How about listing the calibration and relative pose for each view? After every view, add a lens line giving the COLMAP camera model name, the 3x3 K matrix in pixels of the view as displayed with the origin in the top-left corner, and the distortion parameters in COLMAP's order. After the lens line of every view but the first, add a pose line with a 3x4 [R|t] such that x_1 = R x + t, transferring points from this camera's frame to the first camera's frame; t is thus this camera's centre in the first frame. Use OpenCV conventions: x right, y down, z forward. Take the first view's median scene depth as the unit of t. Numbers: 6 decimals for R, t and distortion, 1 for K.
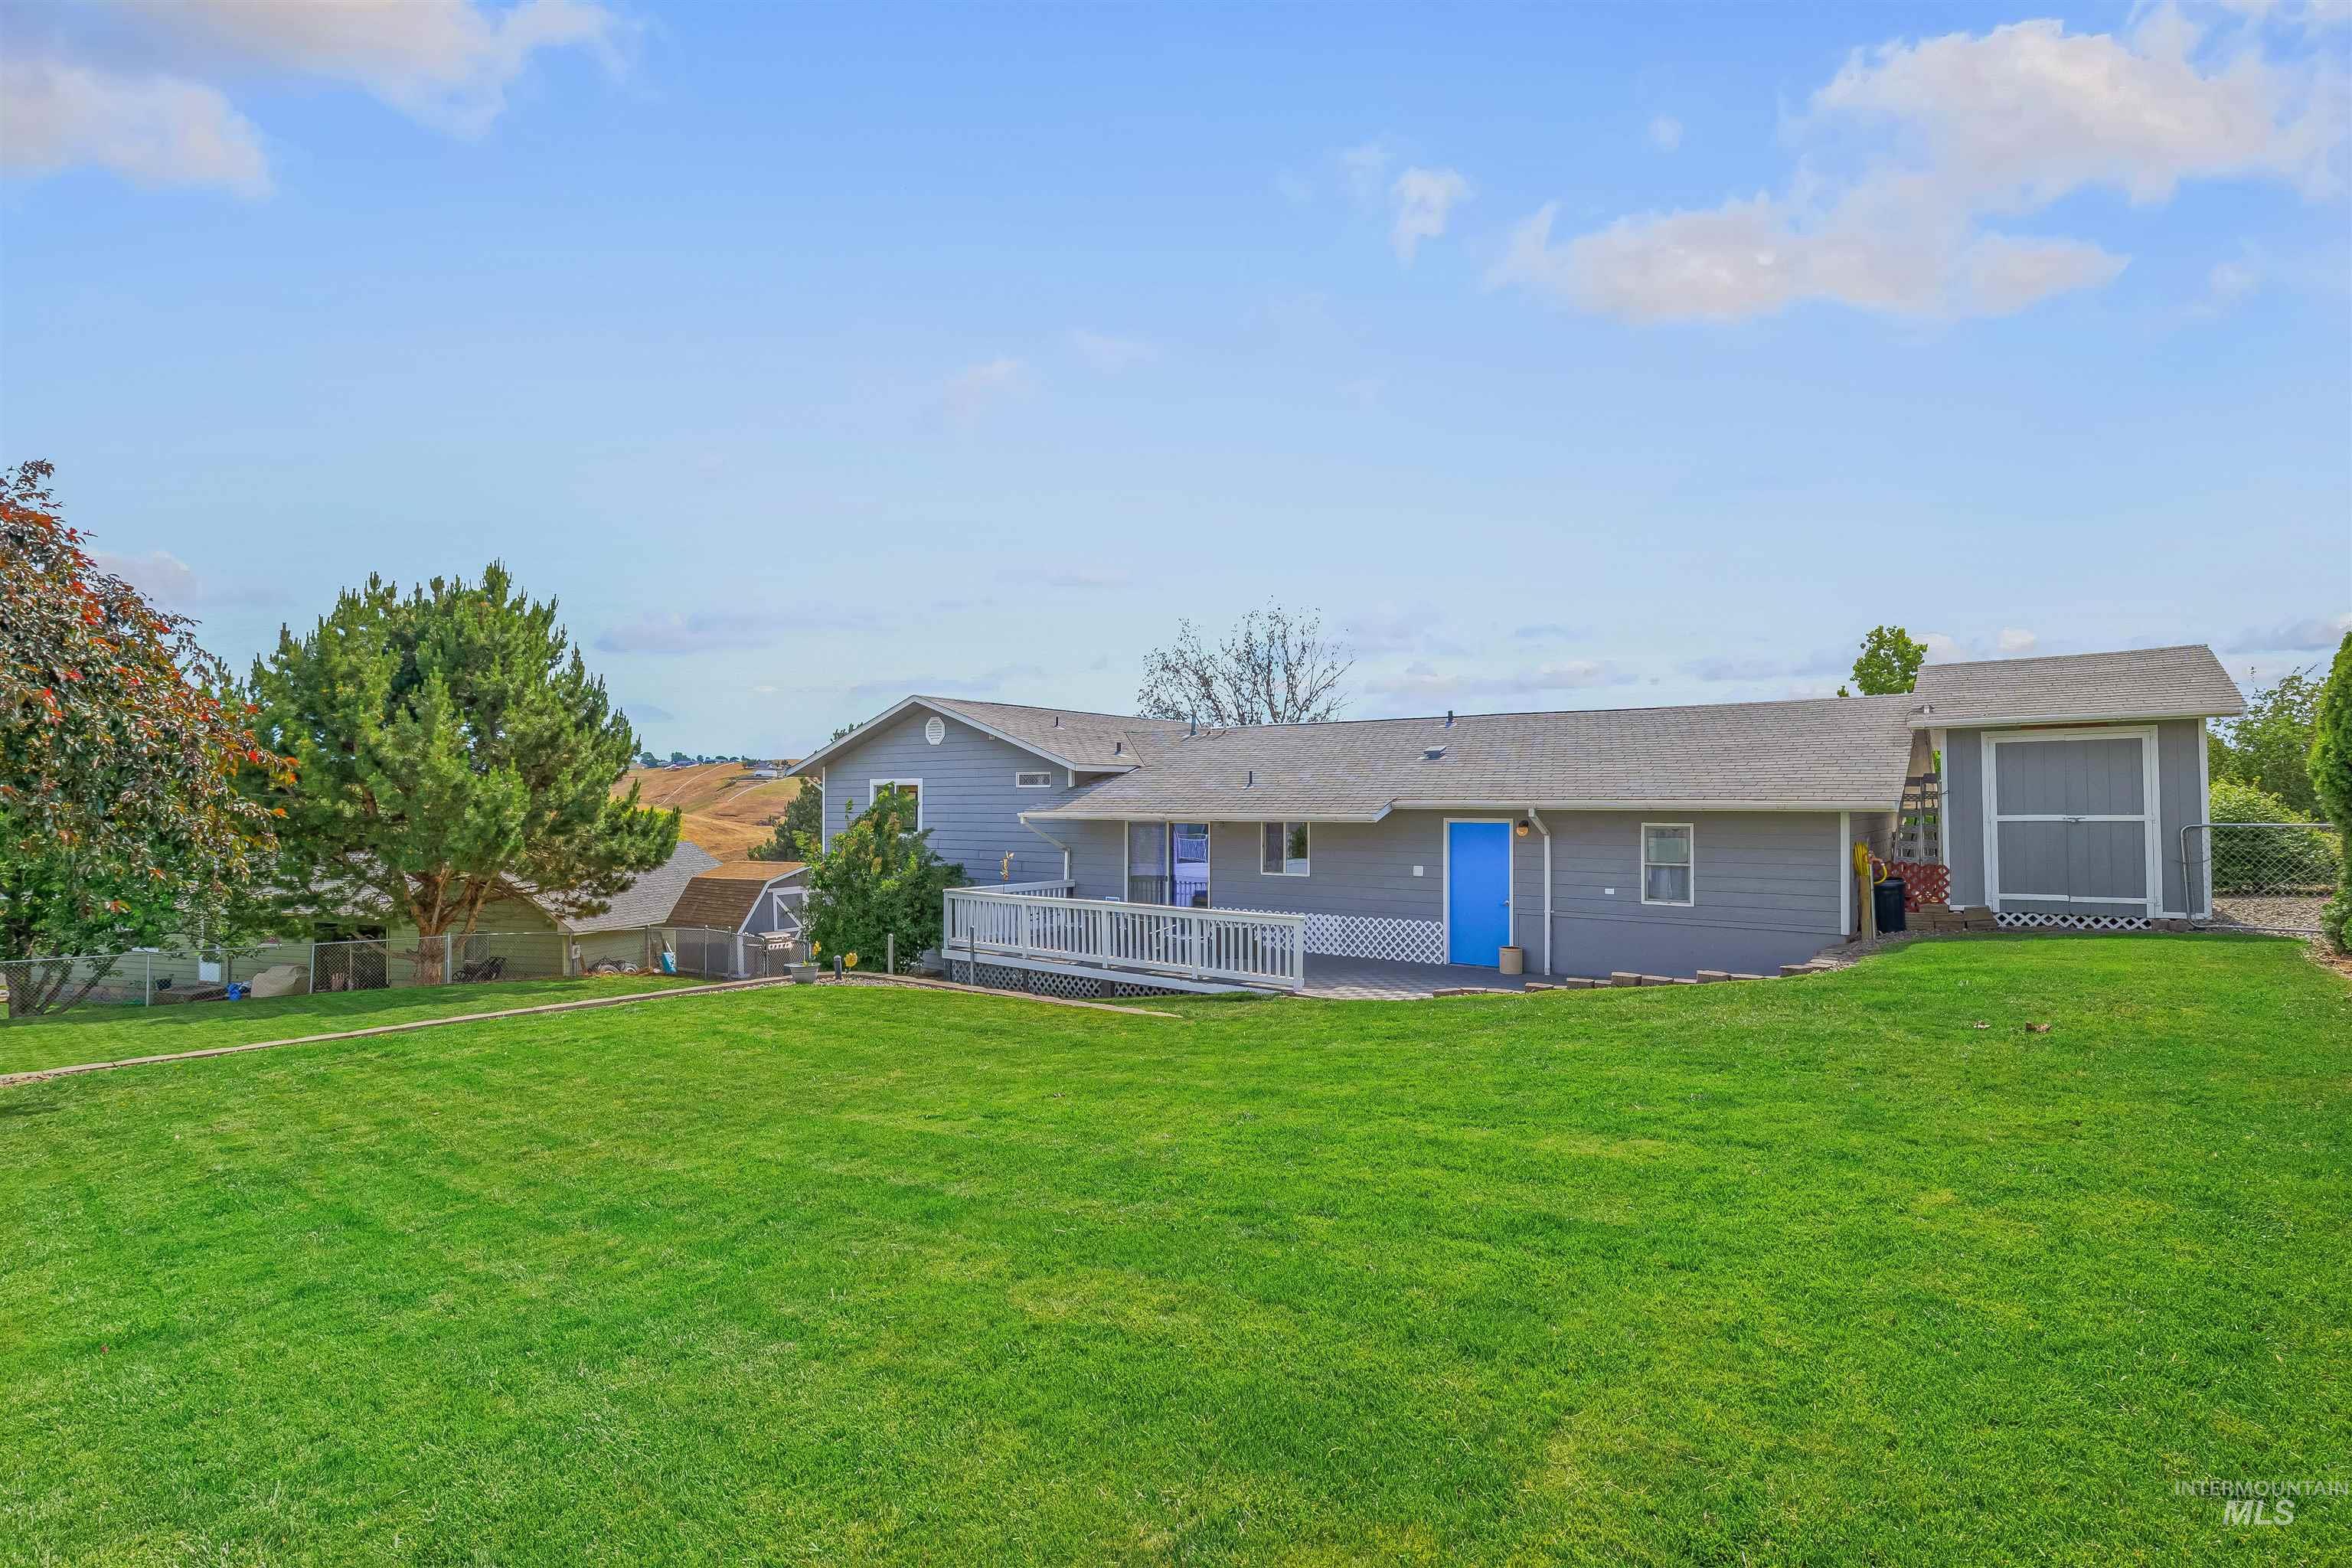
lens RADIAL K [[1119.3, 0, 1168.1], [0, 1119.3, 789.3], [0, 0, 1]] dist [-0.005383, 0.002584]
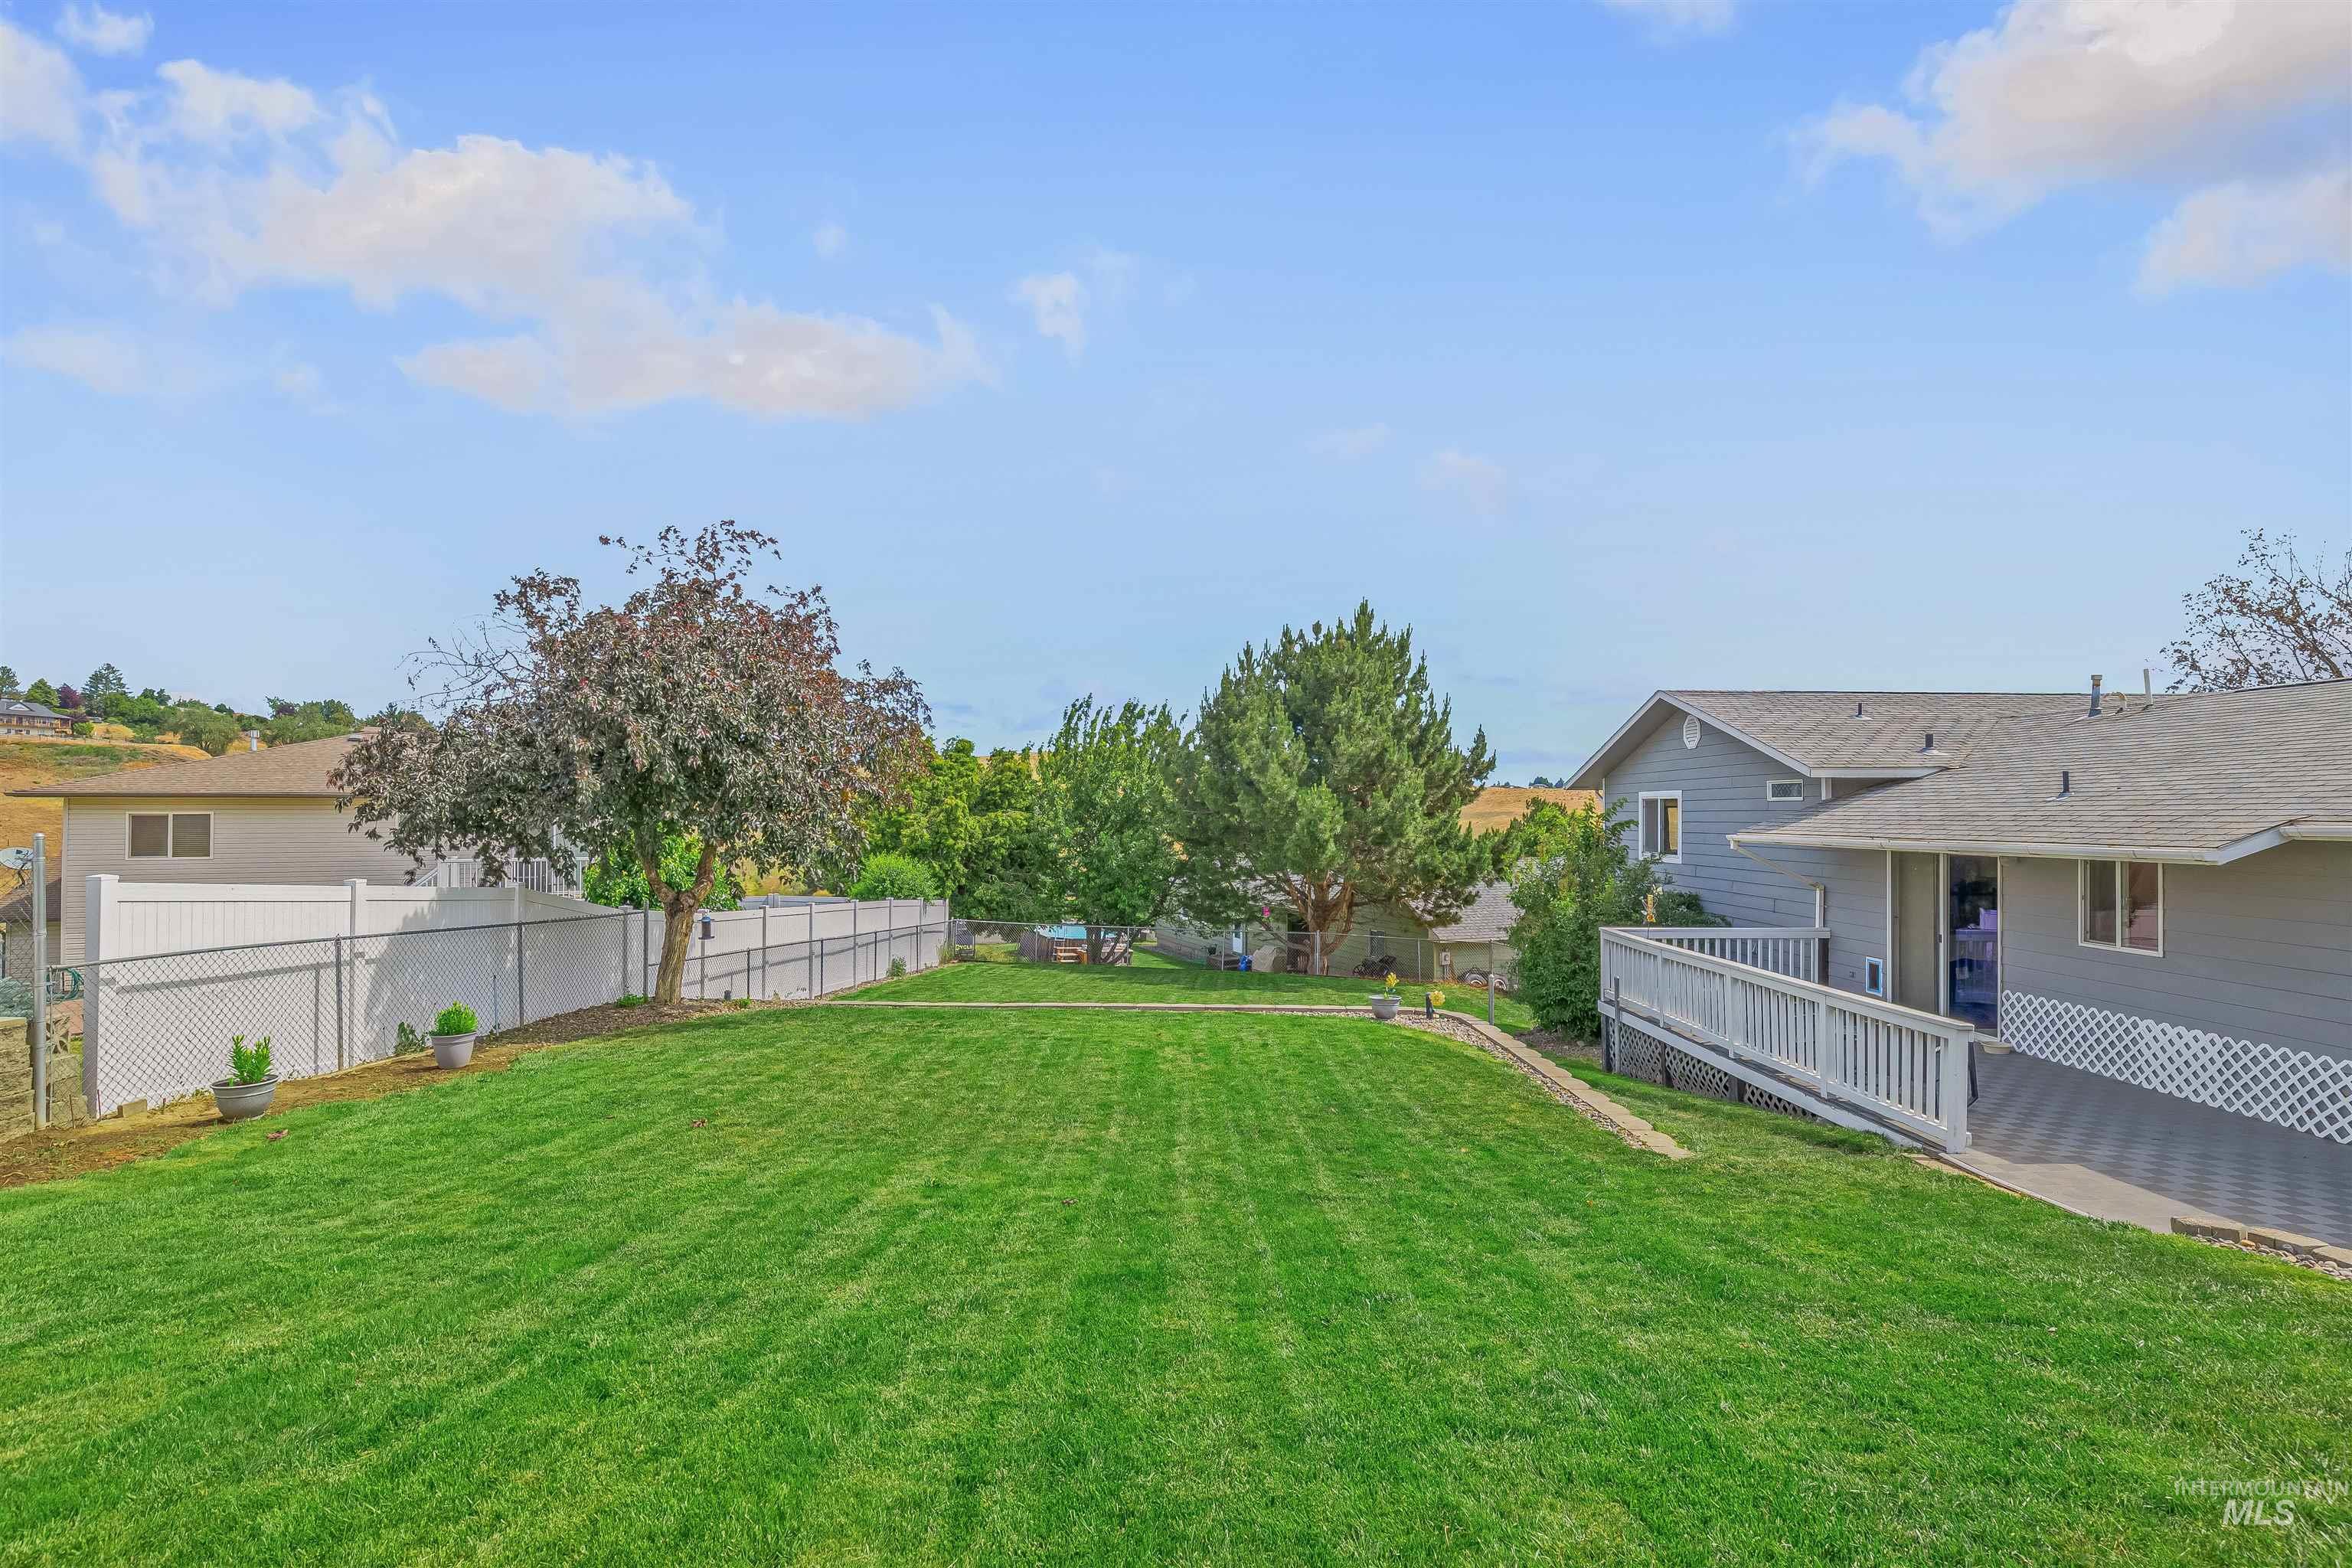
lens RADIAL K [[1119.3, 0, 1172.5], [0, 1119.3, 793.1], [0, 0, 1]] dist [-0.005383, 0.002584]
pose [[0.619420, -0.013098, -0.784951, 0.195033], [0.007625, 0.999914, -0.010668, -0.001764], [0.785023, 0.000622, 0.619466, 0.196065]]
